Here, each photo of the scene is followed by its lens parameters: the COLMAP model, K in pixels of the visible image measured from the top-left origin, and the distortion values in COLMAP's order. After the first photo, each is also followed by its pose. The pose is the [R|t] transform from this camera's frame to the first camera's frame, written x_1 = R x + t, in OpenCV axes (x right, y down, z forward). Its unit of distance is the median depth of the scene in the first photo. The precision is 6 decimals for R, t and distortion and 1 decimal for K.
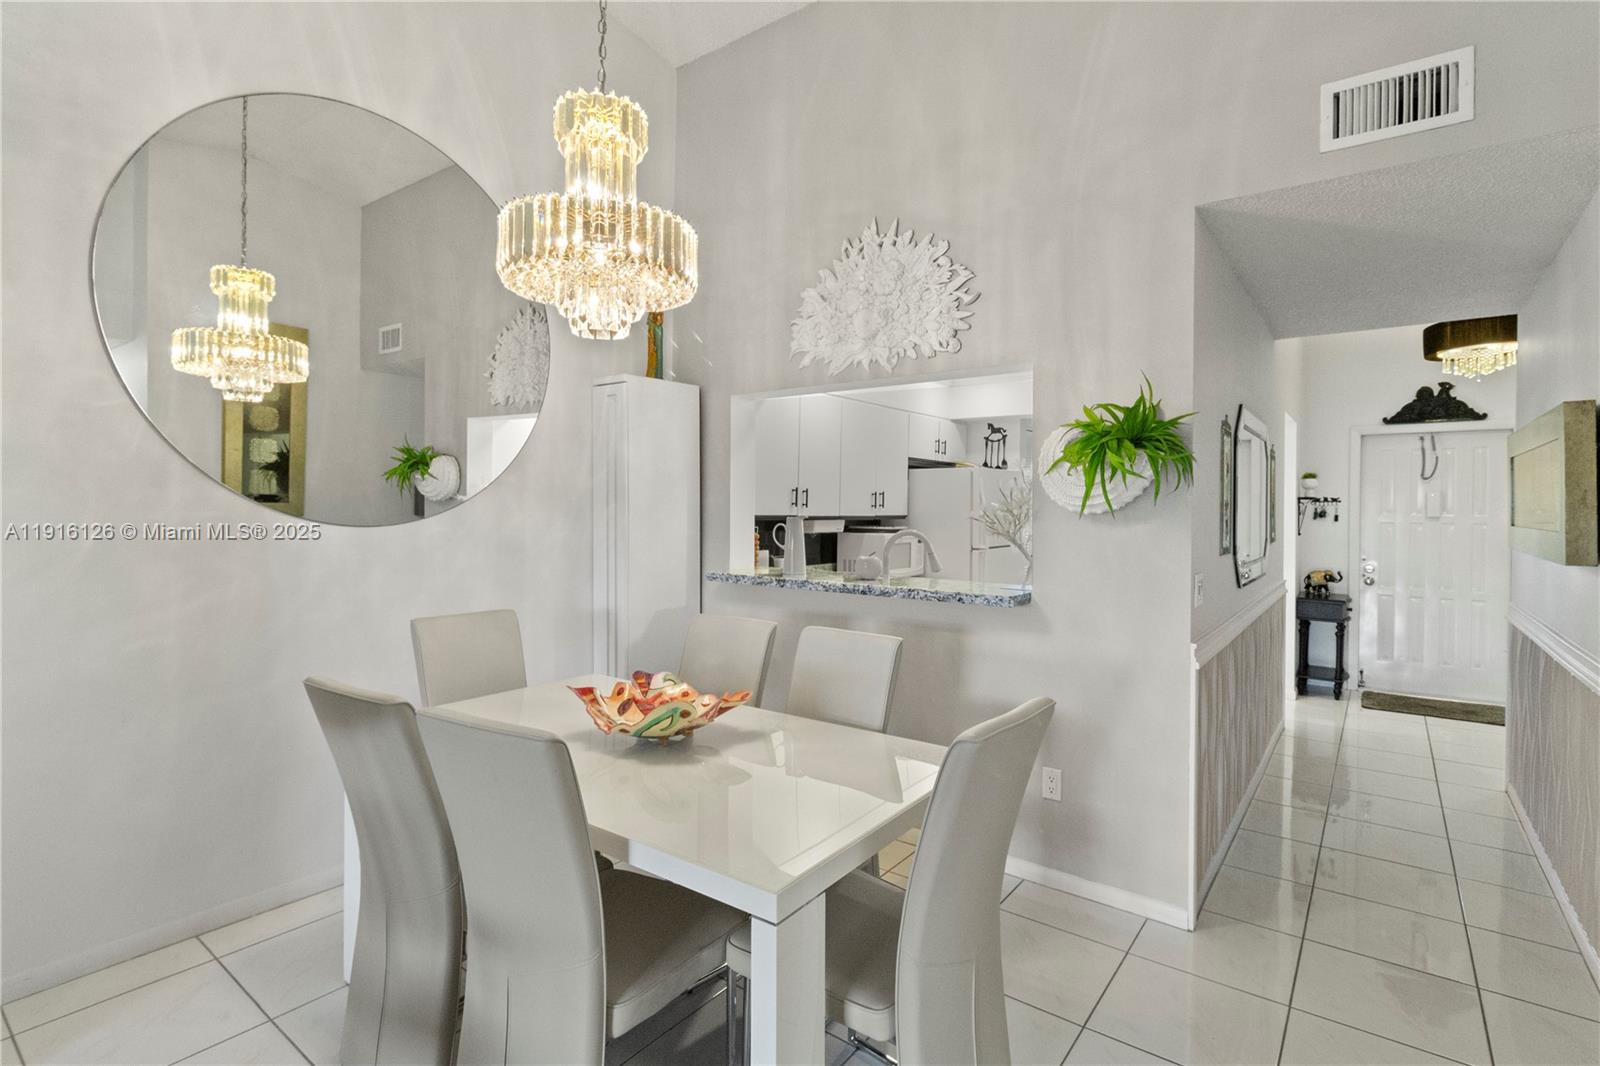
lens RADIAL K [[793.2, 0, 796.1], [0, 793.2, 521.3], [0, 0, 1]] dist [-0.001407, -0.001898]
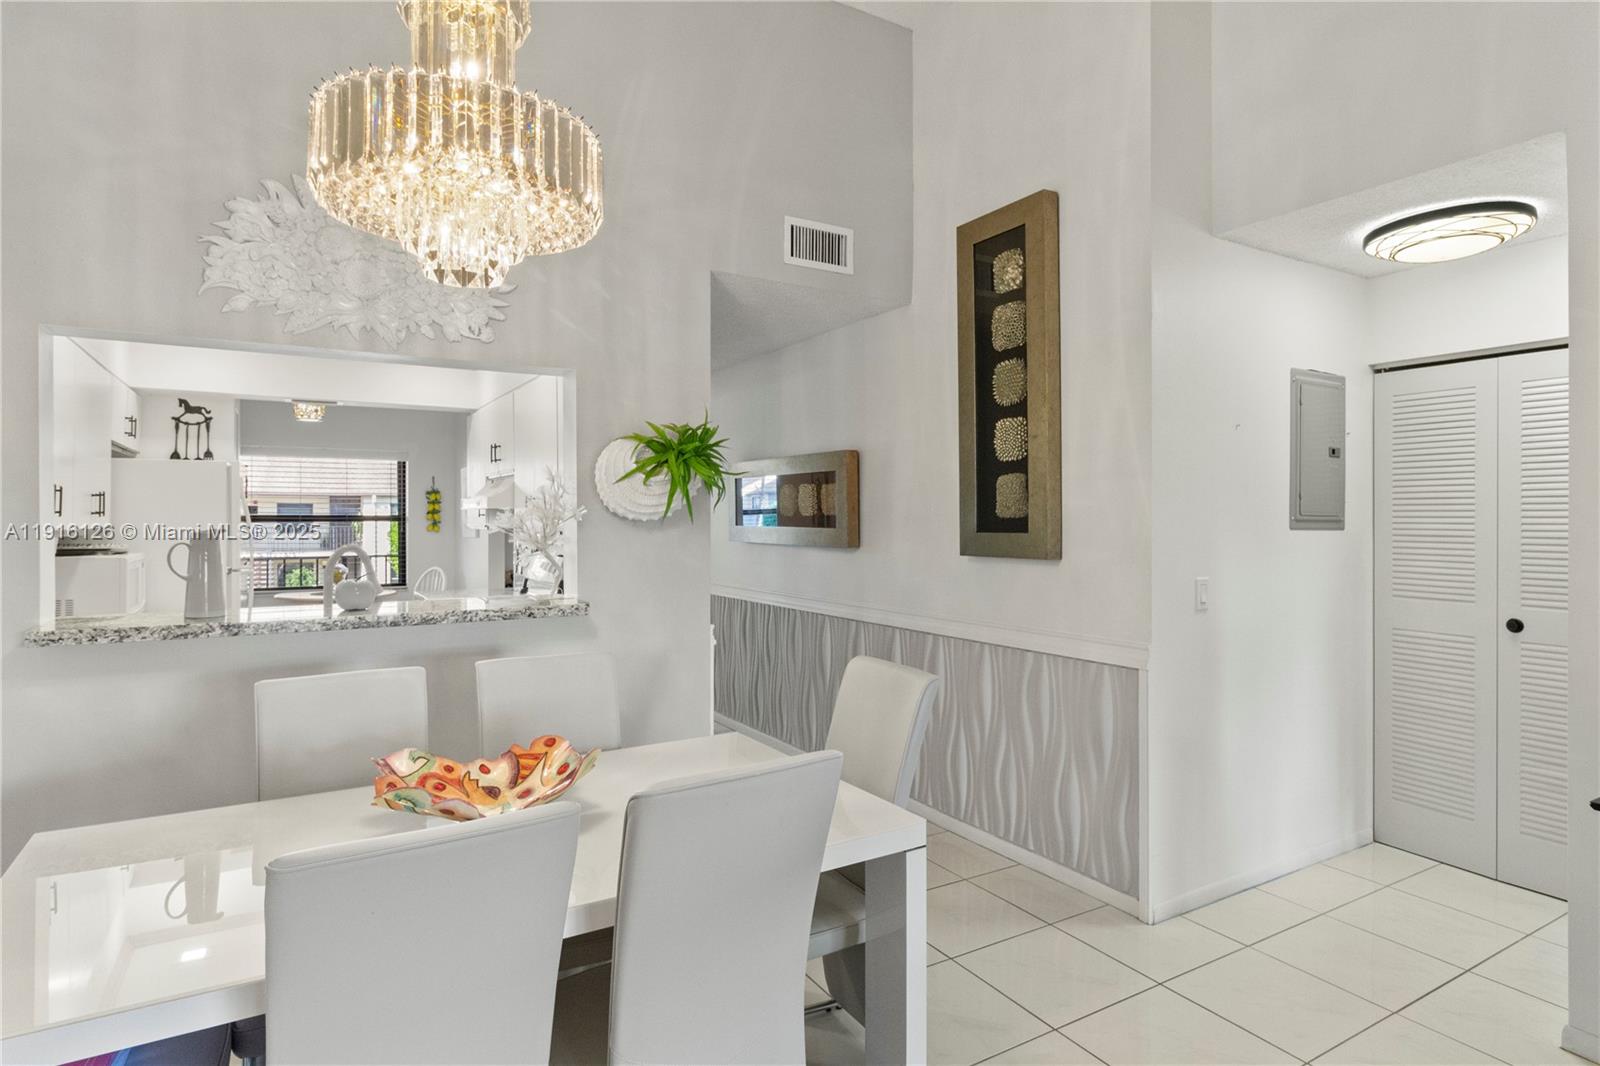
lens RADIAL K [[871.9, 0, 801.2], [0, 871.9, 522.1], [0, 0, 1]] dist [0.001840, -0.000731]
pose [[0.358259, -0.015786, 0.933489, -0.565534], [0.016056, 0.999813, 0.010745, -0.014154], [-0.933484, 0.011139, 0.358445, 0.301877]]
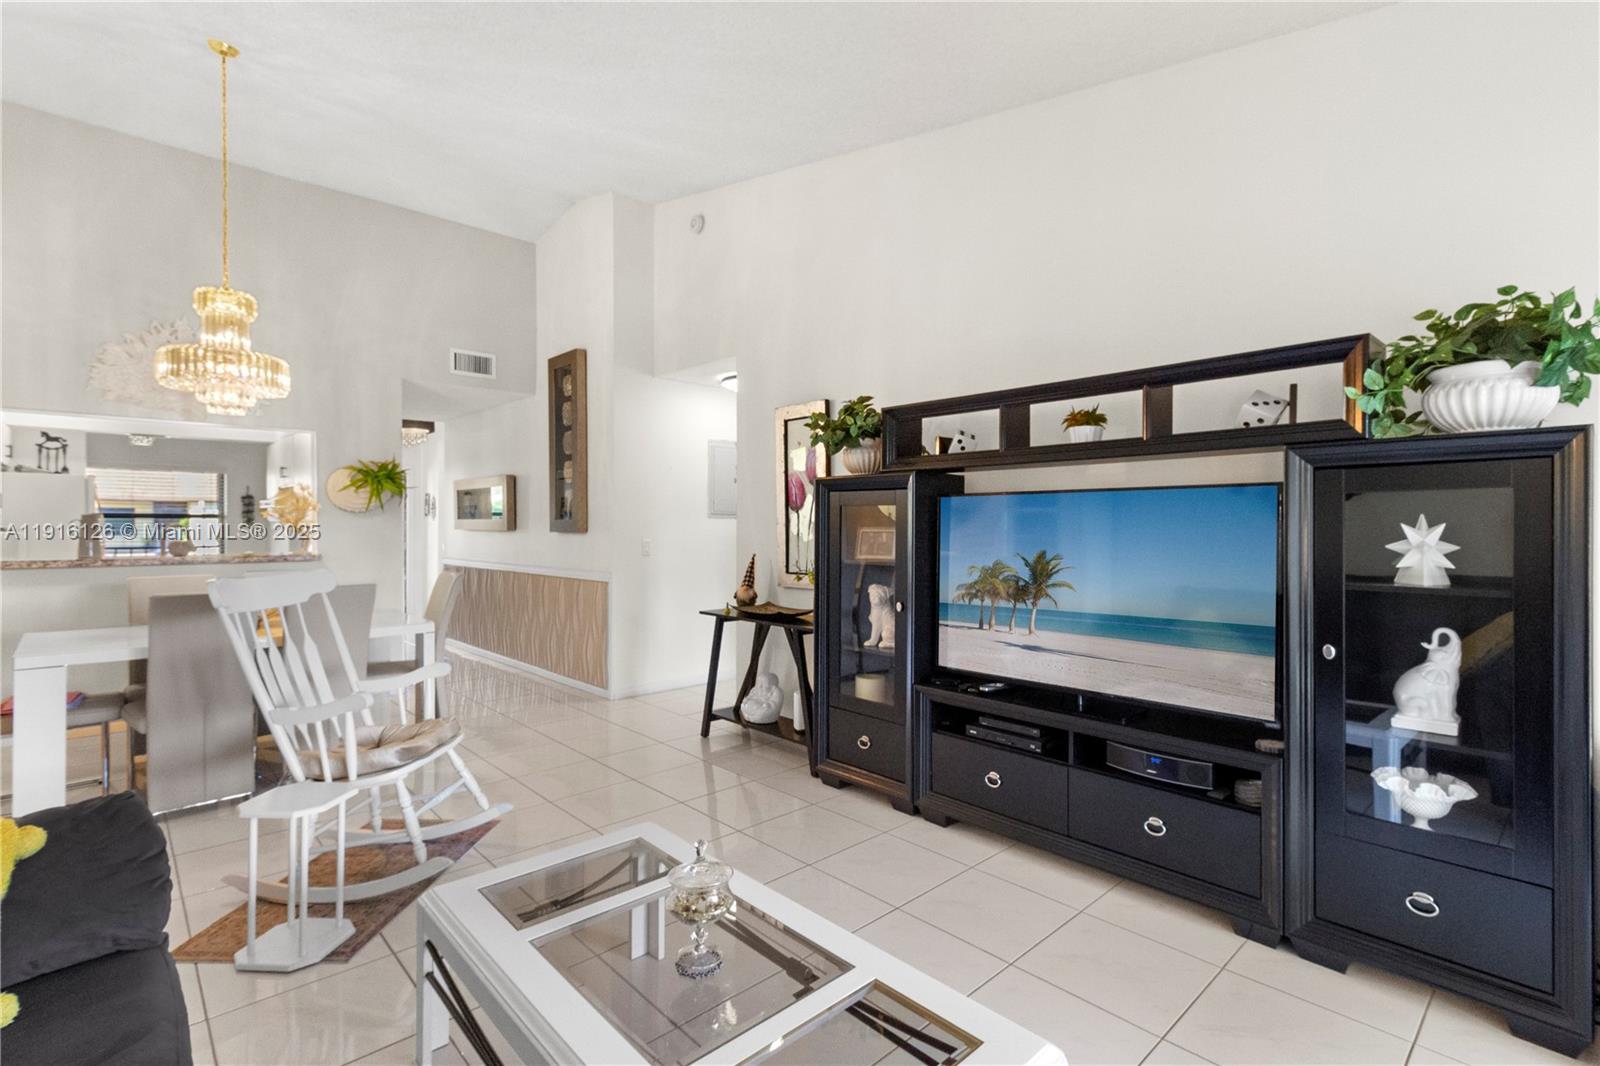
lens RADIAL K [[766.9, 0, 822.0], [0, 766.9, 533.5], [0, 0, 1]] dist [0.008346, -0.001853]
pose [[0.145990, -0.020739, 0.989069, -1.199823], [0.012773, 0.999736, 0.019077, 0.020082], [-0.989204, 0.009848, 0.146216, -0.410850]]
